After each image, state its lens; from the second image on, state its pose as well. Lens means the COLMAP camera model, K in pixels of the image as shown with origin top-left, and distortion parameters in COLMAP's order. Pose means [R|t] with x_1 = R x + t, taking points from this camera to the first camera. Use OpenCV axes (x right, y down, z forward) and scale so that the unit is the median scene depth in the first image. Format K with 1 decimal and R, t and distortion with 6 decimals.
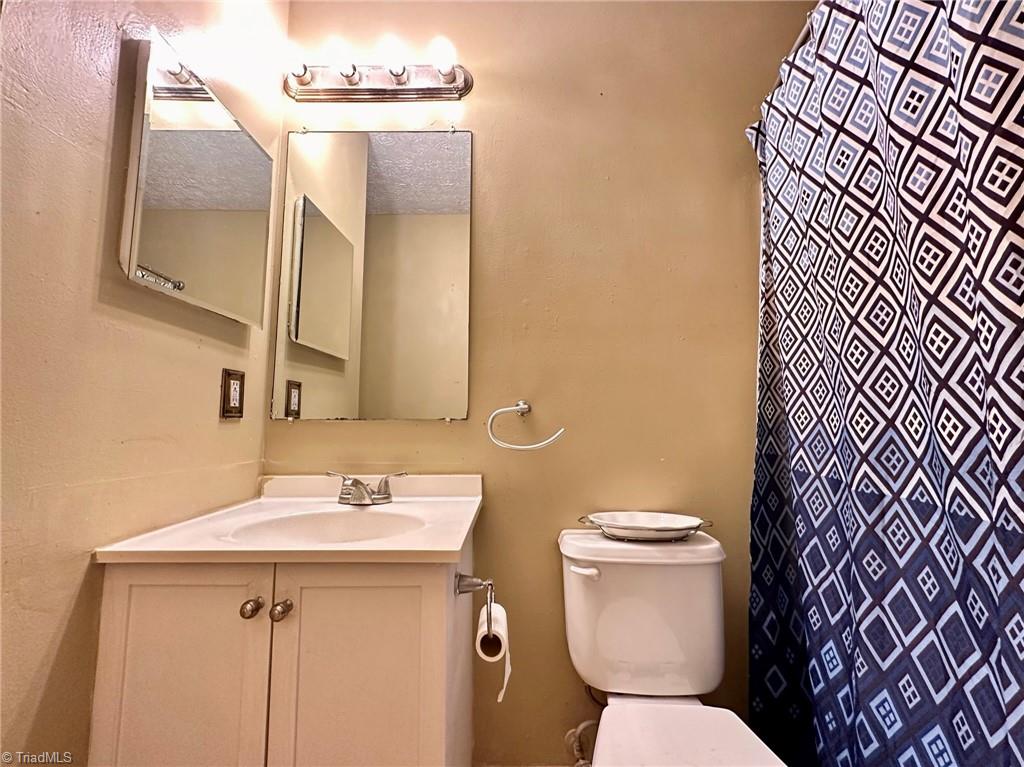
lens RADIAL K [[407.1, 0, 512.7], [0, 407.1, 381.1], [0, 0, 1]] dist [-0.001367, 0.000223]
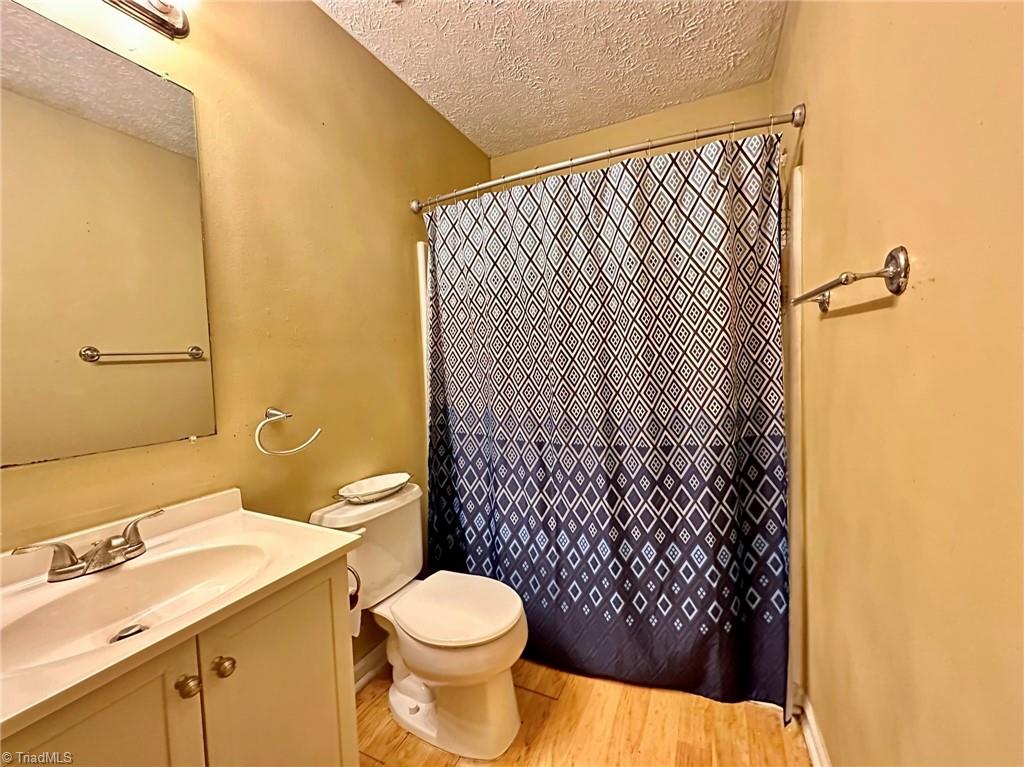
lens RADIAL K [[398.2, 0, 487.4], [0, 398.2, 384.7], [0, 0, 1]] dist [0.000450, 0.000130]
pose [[0.490326, -0.061719, 0.869351, -0.630450], [-0.039743, 0.994868, 0.093046, -0.135681], [-0.870632, -0.080173, 0.485357, 0.029032]]
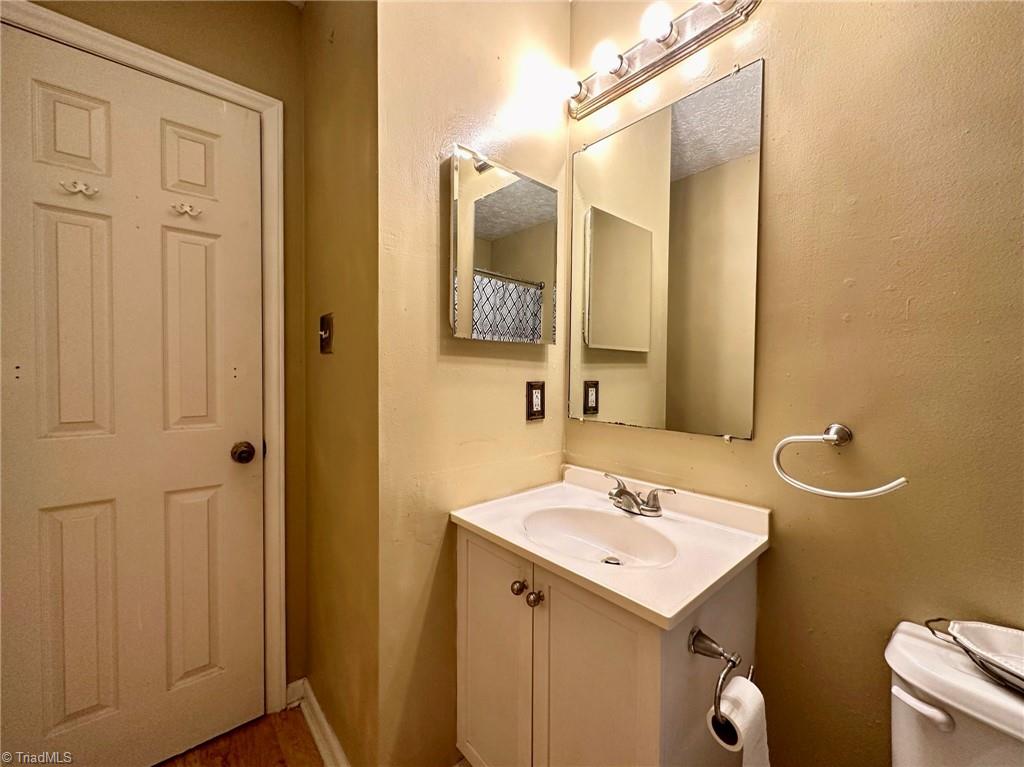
lens RADIAL K [[407.1, 0, 512.7], [0, 407.1, 381.1], [0, 0, 1]] dist [-0.001367, 0.000223]
pose [[0.666169, 0.026764, -0.745320, 0.187423], [0.061491, 0.993982, 0.090654, -0.137377], [0.743261, -0.106222, 0.660515, 0.115973]]
